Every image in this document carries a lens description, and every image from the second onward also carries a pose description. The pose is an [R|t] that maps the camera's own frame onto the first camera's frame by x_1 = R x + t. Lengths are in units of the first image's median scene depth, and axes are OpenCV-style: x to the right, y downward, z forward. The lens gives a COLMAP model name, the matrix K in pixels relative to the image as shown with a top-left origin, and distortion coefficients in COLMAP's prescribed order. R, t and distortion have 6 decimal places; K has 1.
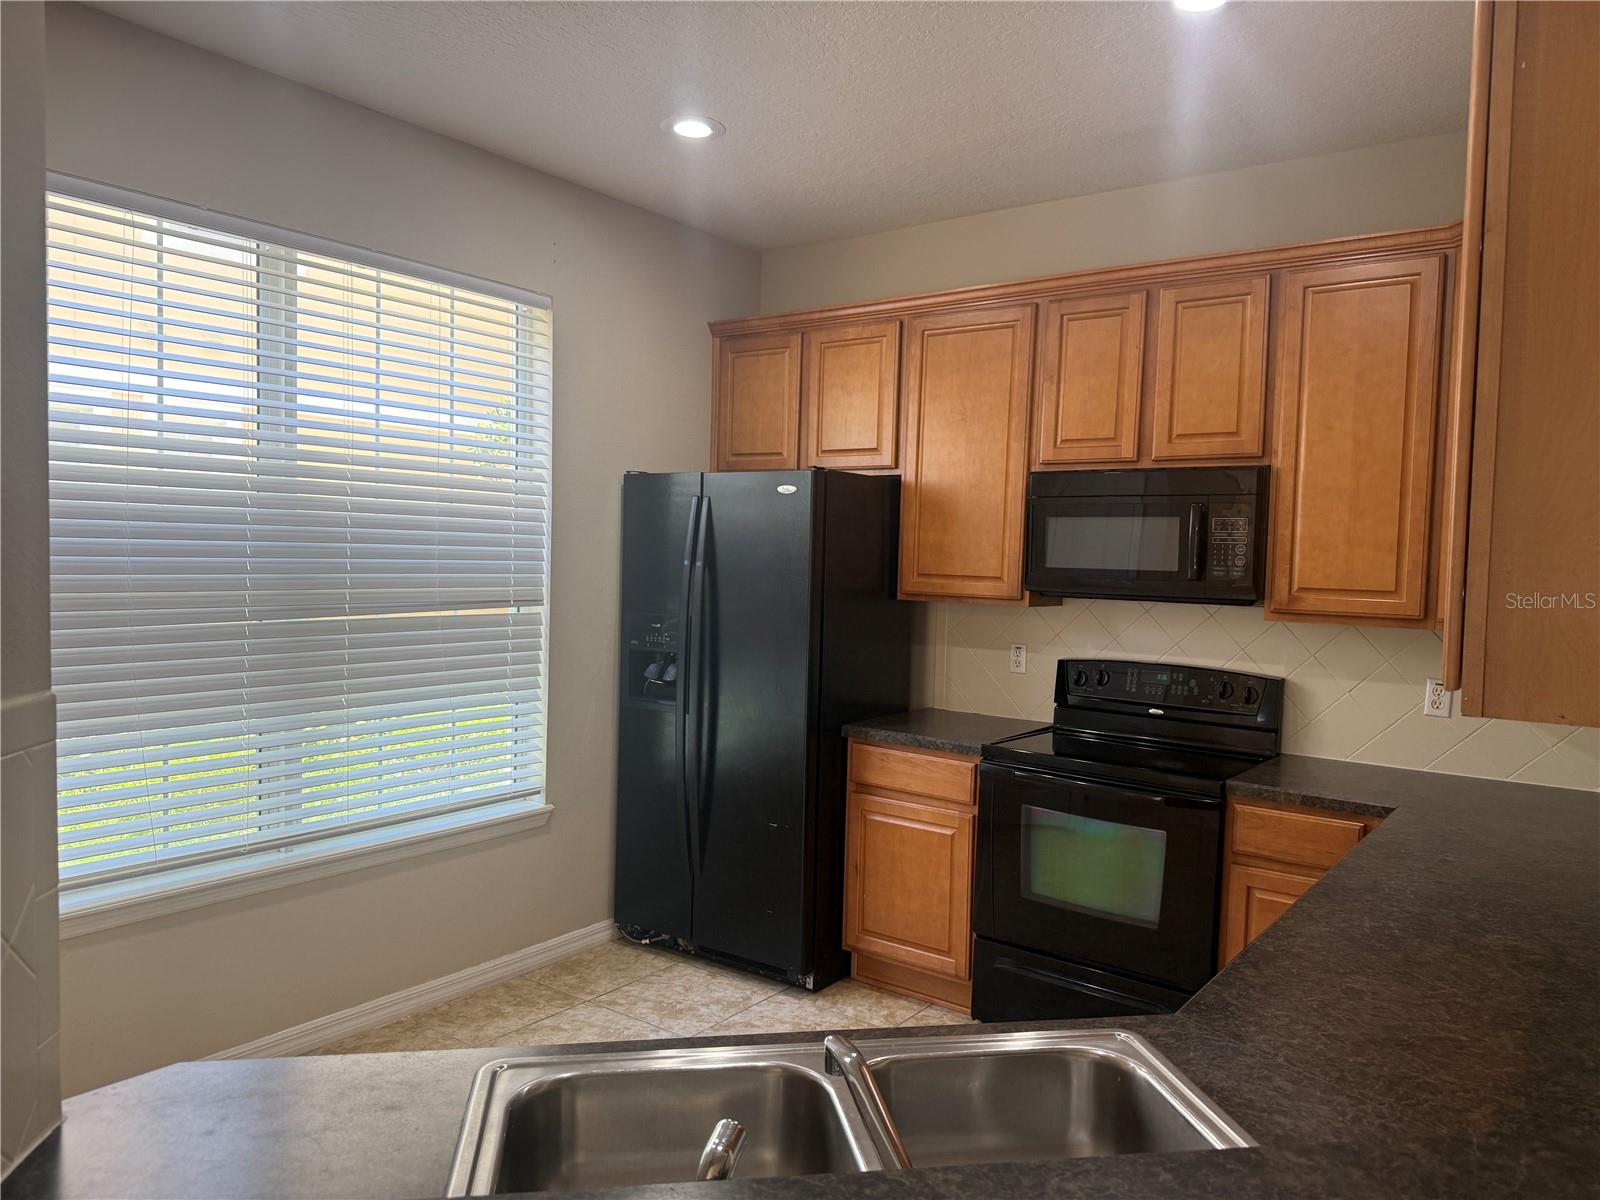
lens RADIAL K [[1132.1, 0, 798.9], [0, 1132.1, 616.9], [0, 0, 1]] dist [0.046855, -0.055099]
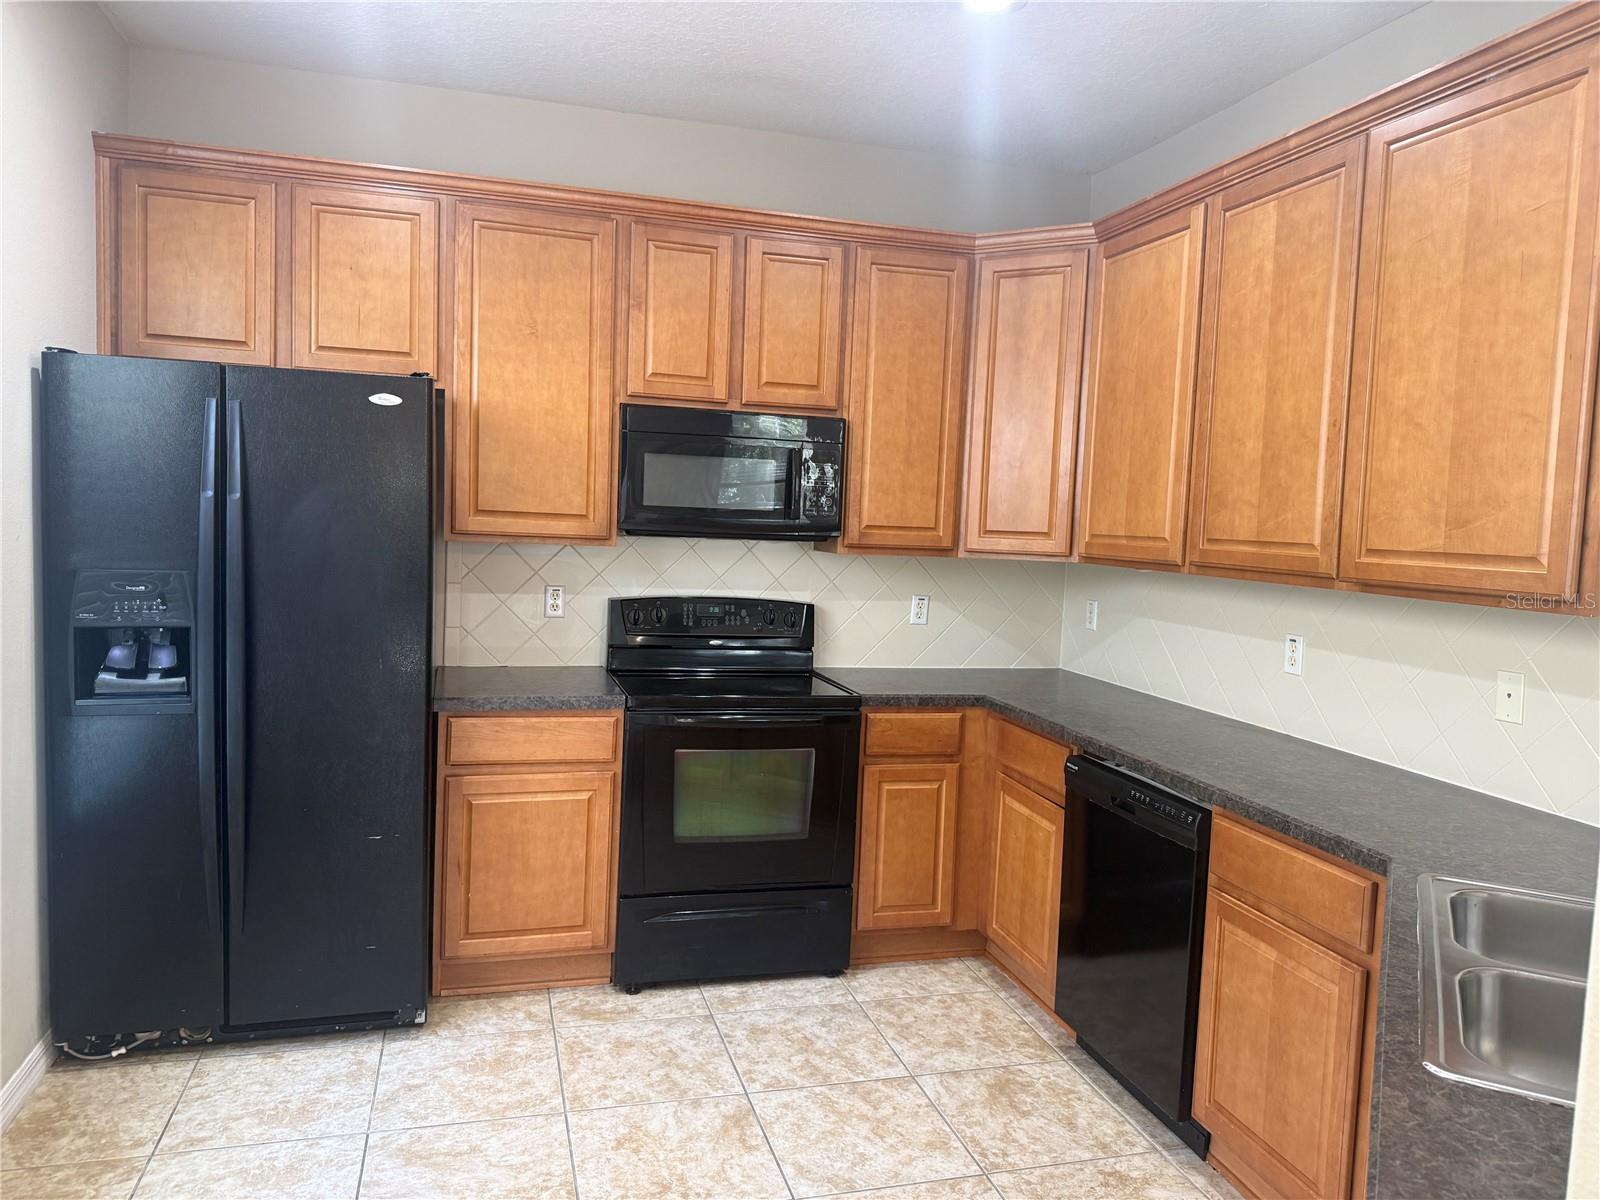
lens RADIAL K [[1132.1, 0, 811.4], [0, 1132.1, 611.5], [0, 0, 1]] dist [0.046855, -0.055099]
pose [[0.605172, -0.071058, 0.792917, -0.455213], [0.020146, 0.997056, 0.073976, -0.021432], [-0.795840, -0.028794, 0.604822, 0.296278]]
